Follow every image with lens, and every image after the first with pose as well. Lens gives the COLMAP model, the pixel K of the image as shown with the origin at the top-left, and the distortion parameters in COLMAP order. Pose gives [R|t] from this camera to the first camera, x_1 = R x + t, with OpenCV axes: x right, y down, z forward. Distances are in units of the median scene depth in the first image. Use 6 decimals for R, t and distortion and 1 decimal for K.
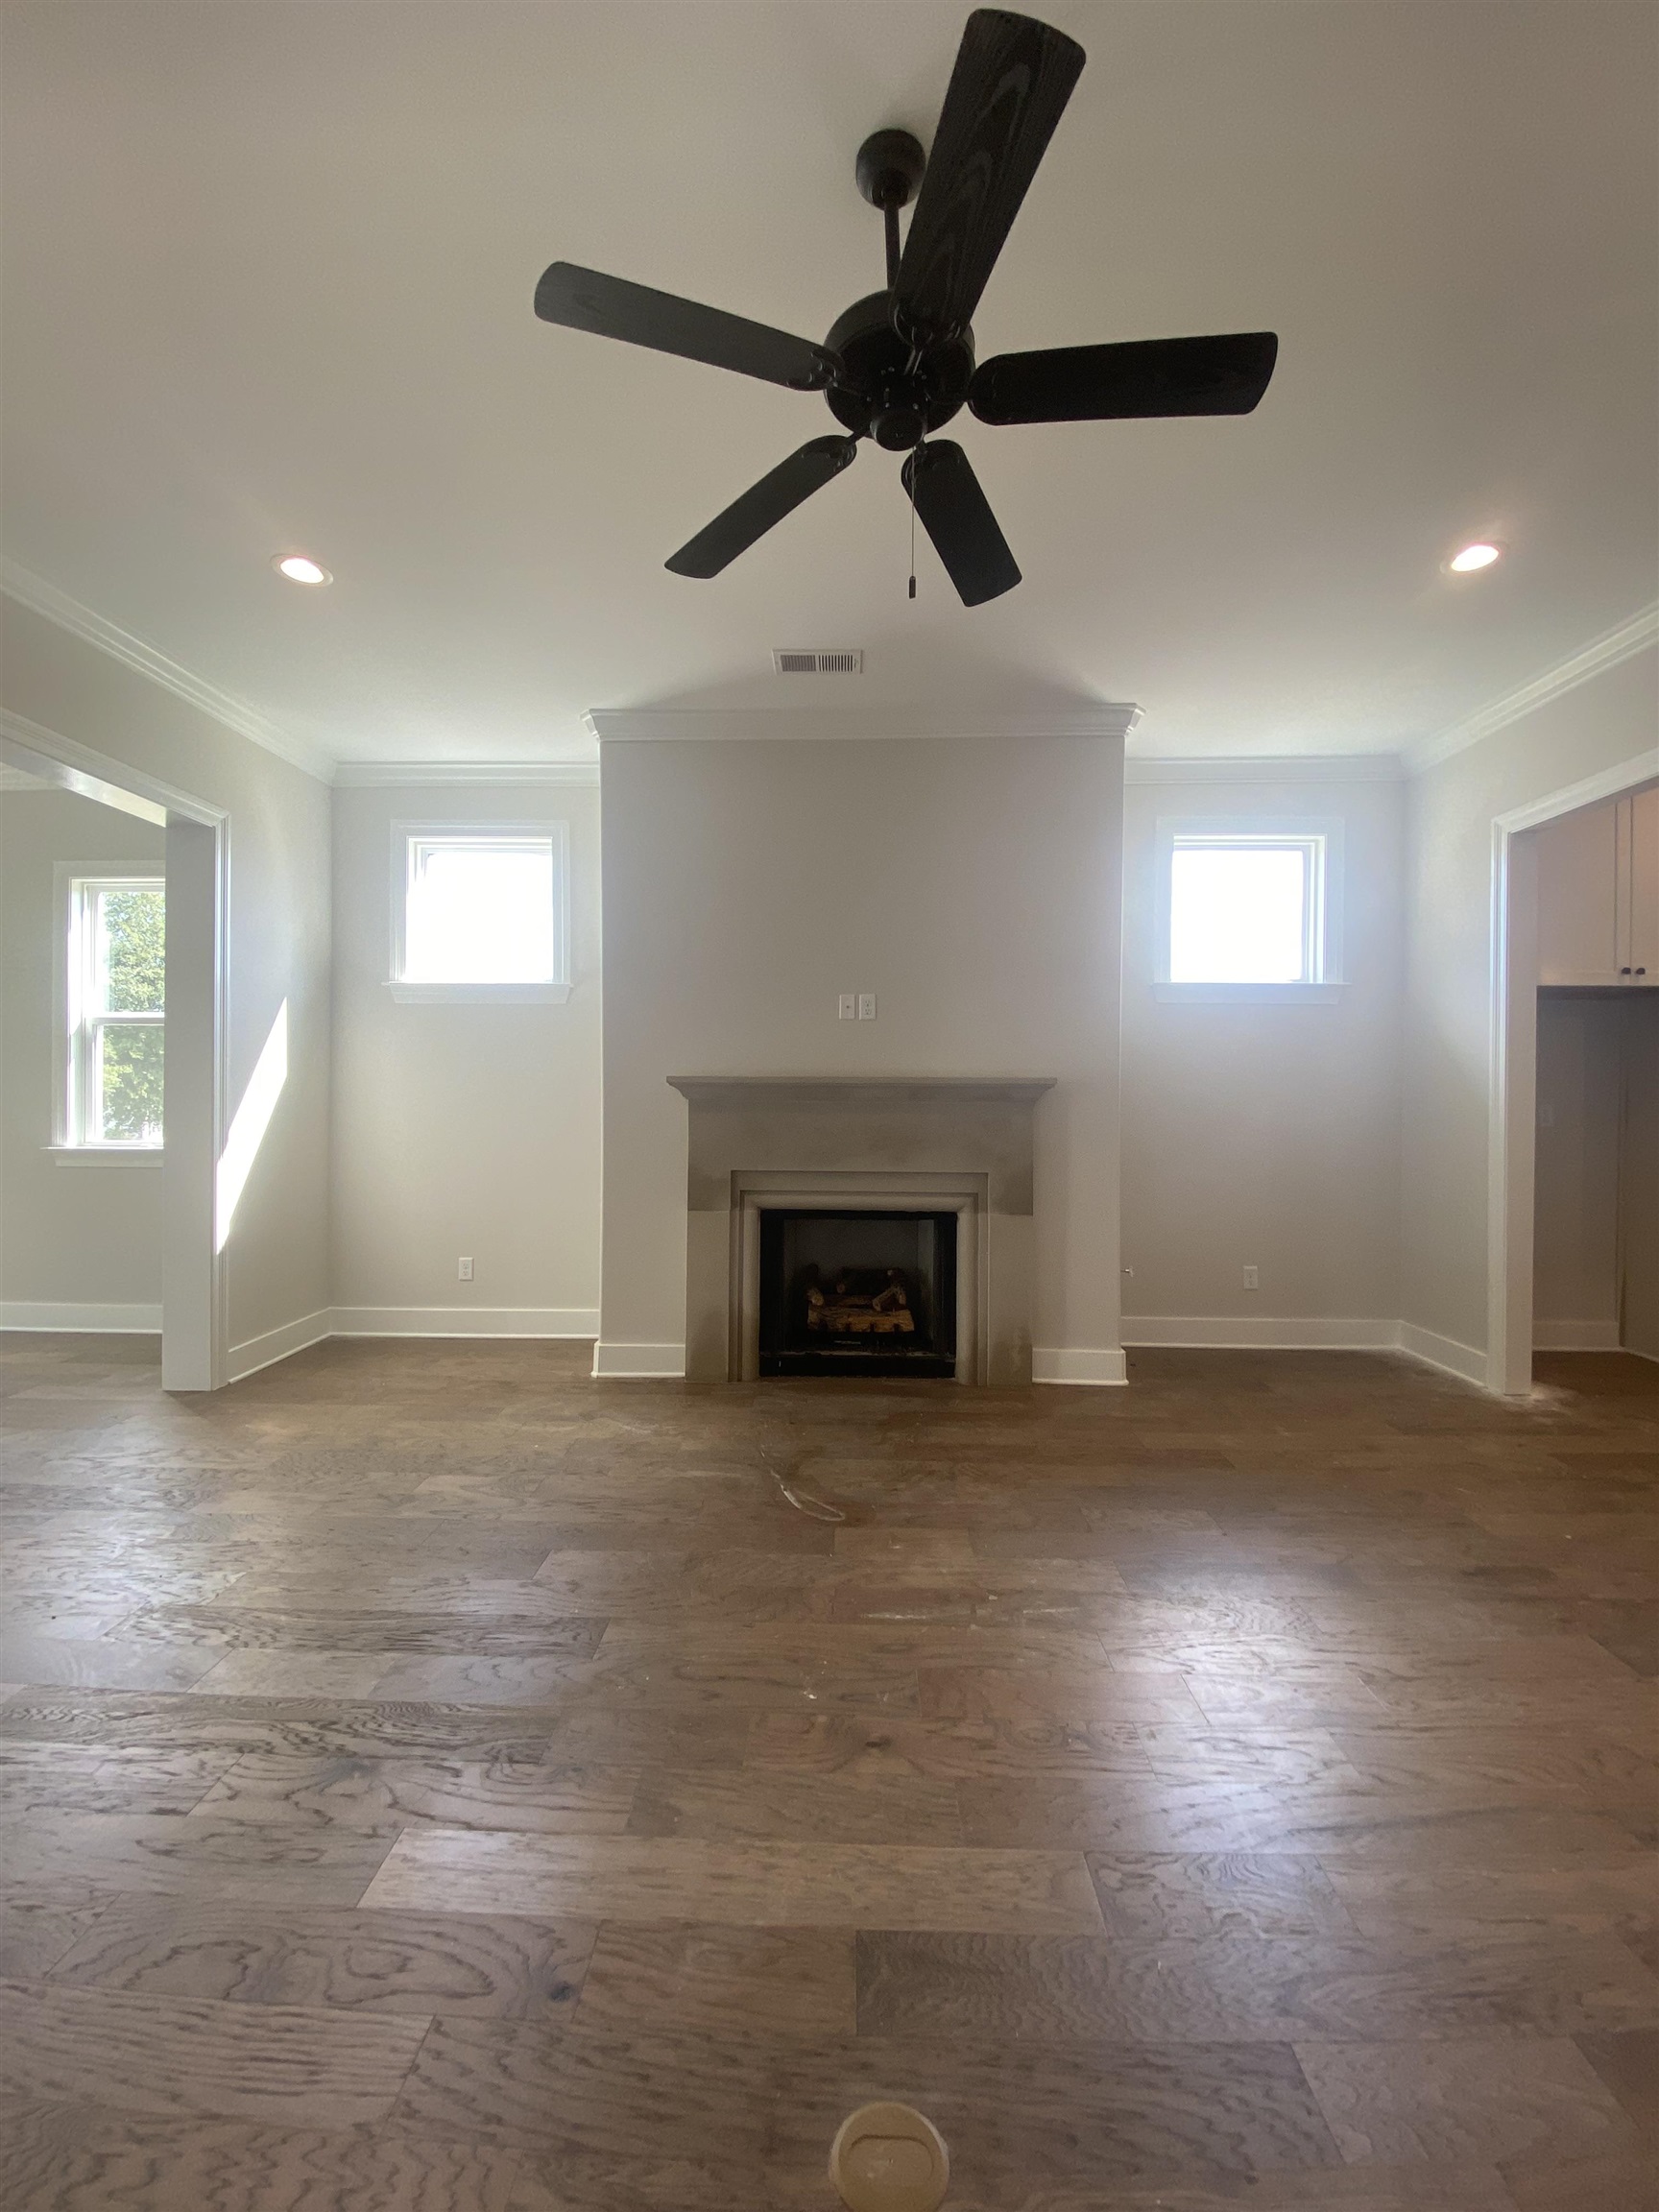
lens RADIAL K [[899.9, 0, 820.2], [0, 899.9, 1099.1], [0, 0, 1]] dist [-0.004823, -0.000324]
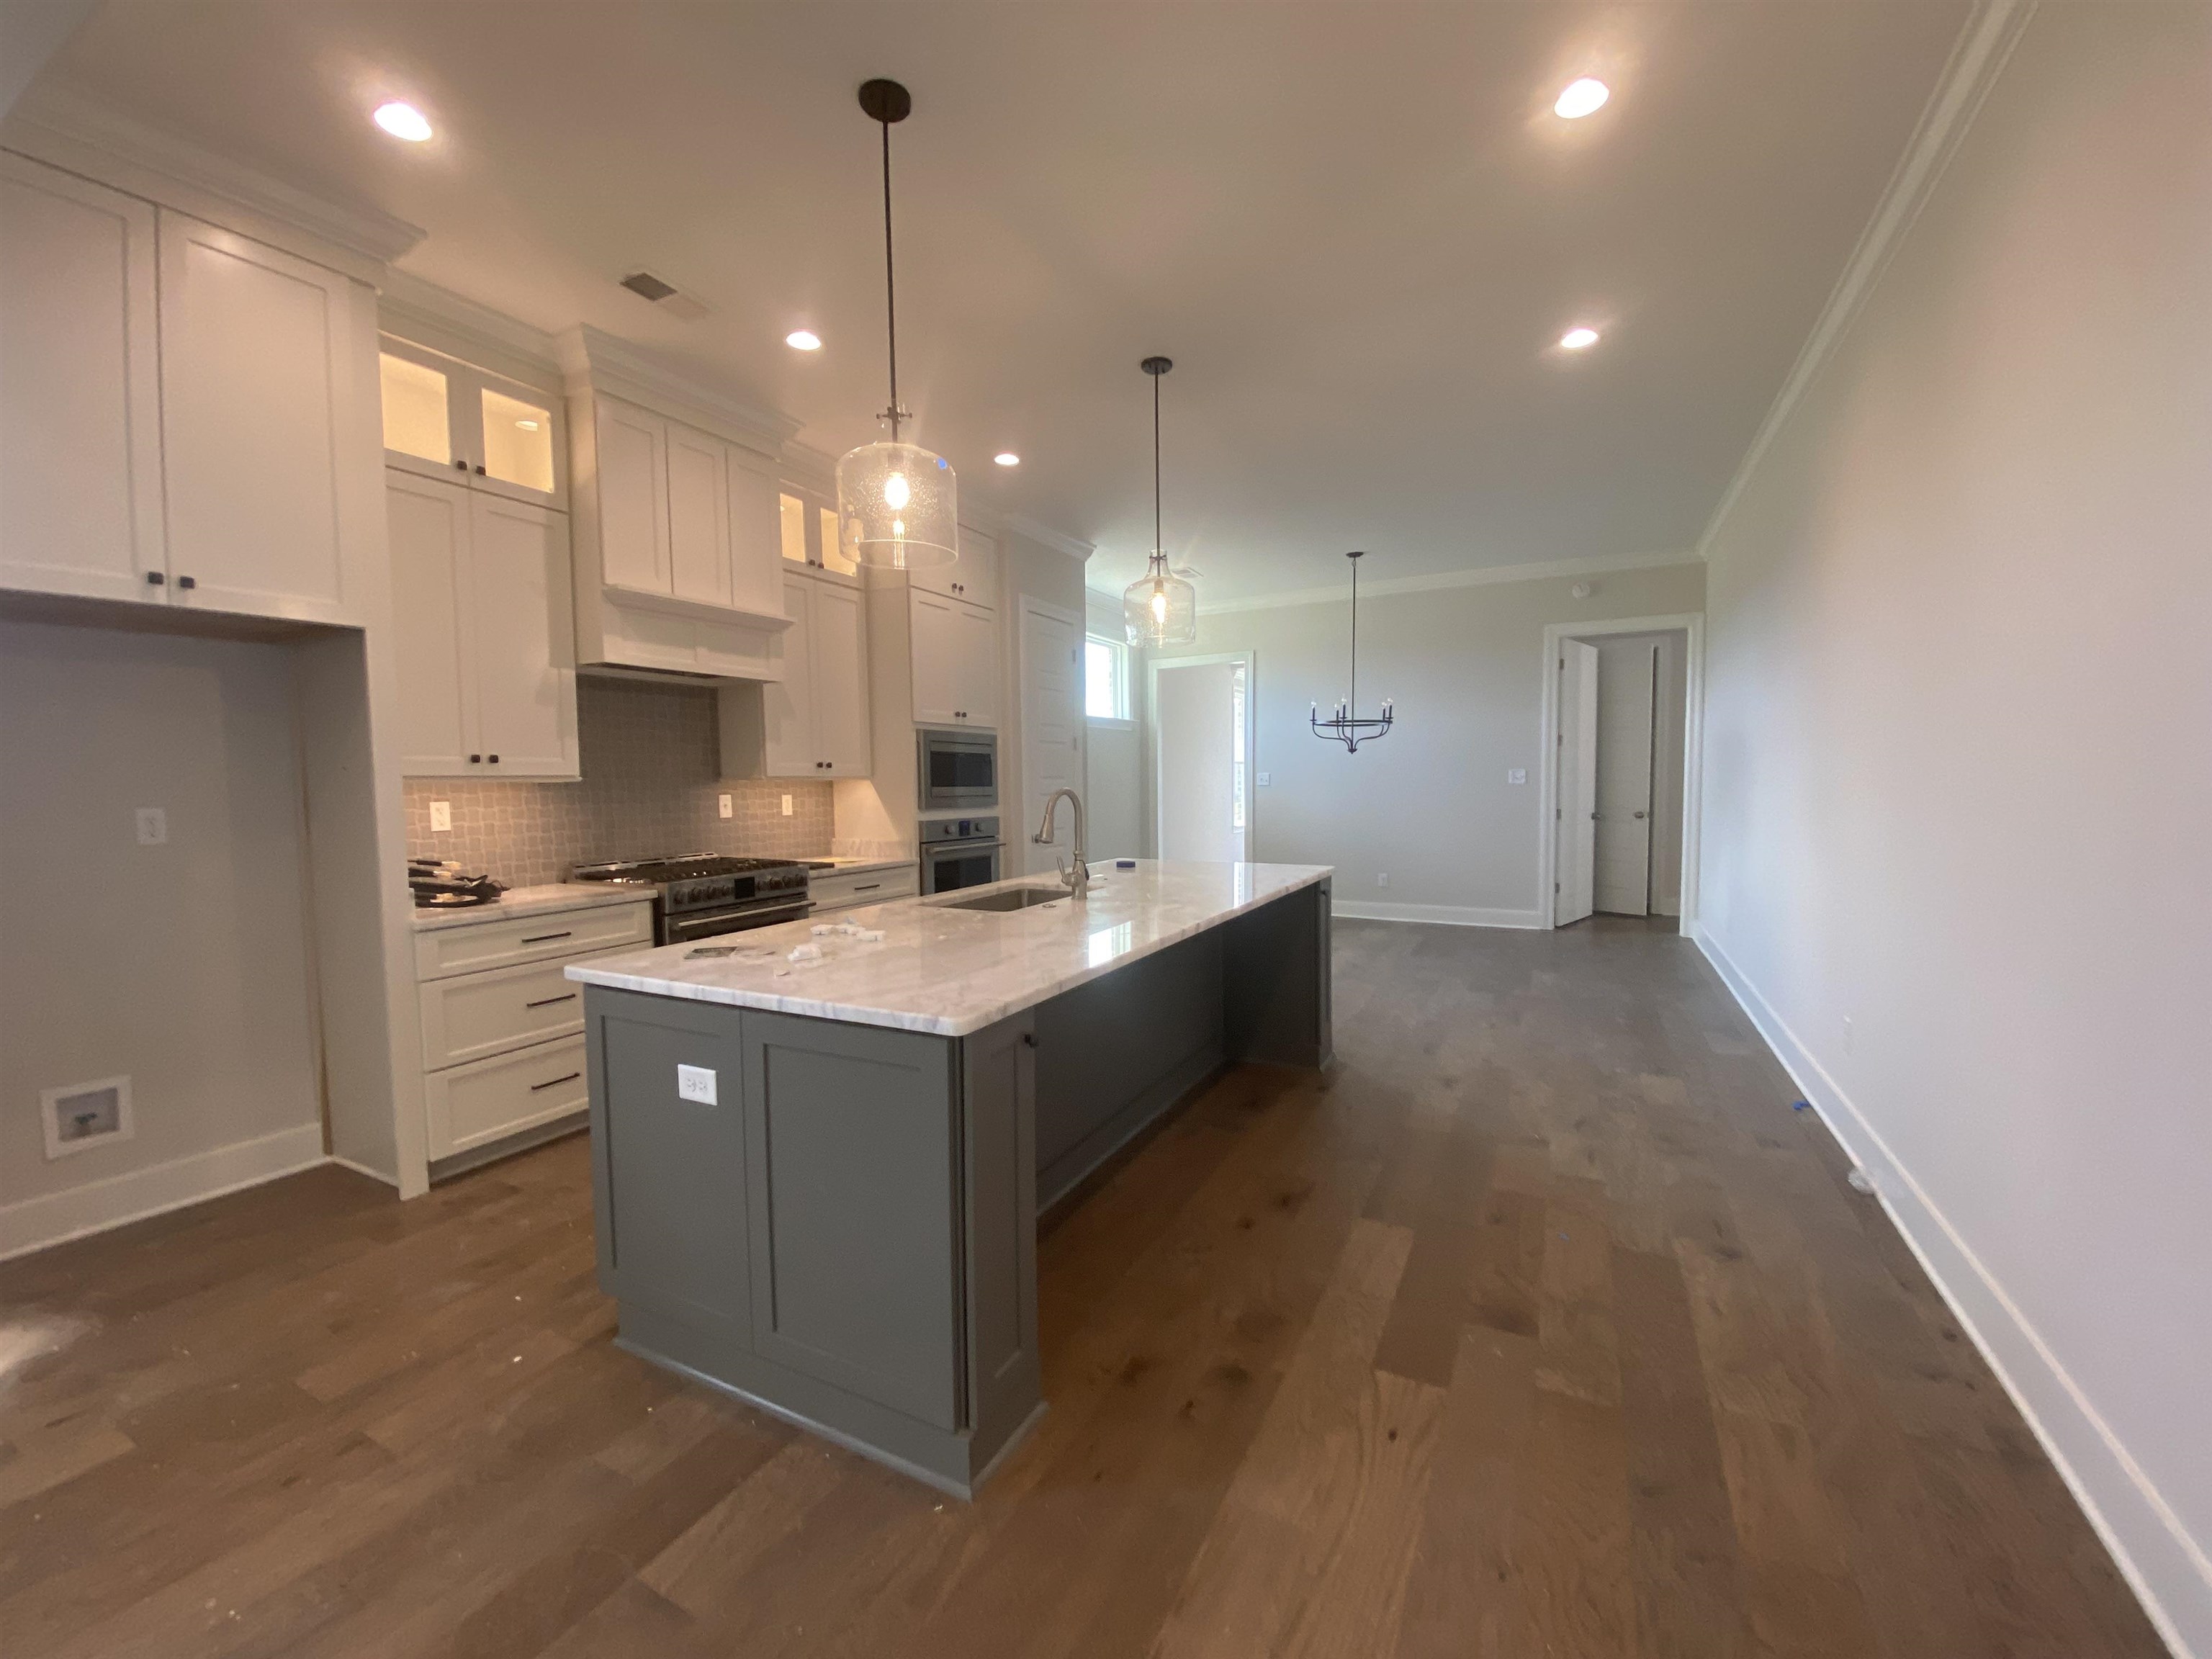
lens RADIAL K [[899.9, 0, 1103.3], [0, 899.9, 829.9], [0, 0, 1]] dist [-0.004823, -0.000324]
pose [[0.419137, -0.057420, 0.906105, 0.537057], [0.015287, 0.998303, 0.056191, -0.003218], [-0.907794, -0.009700, 0.419304, 0.172330]]
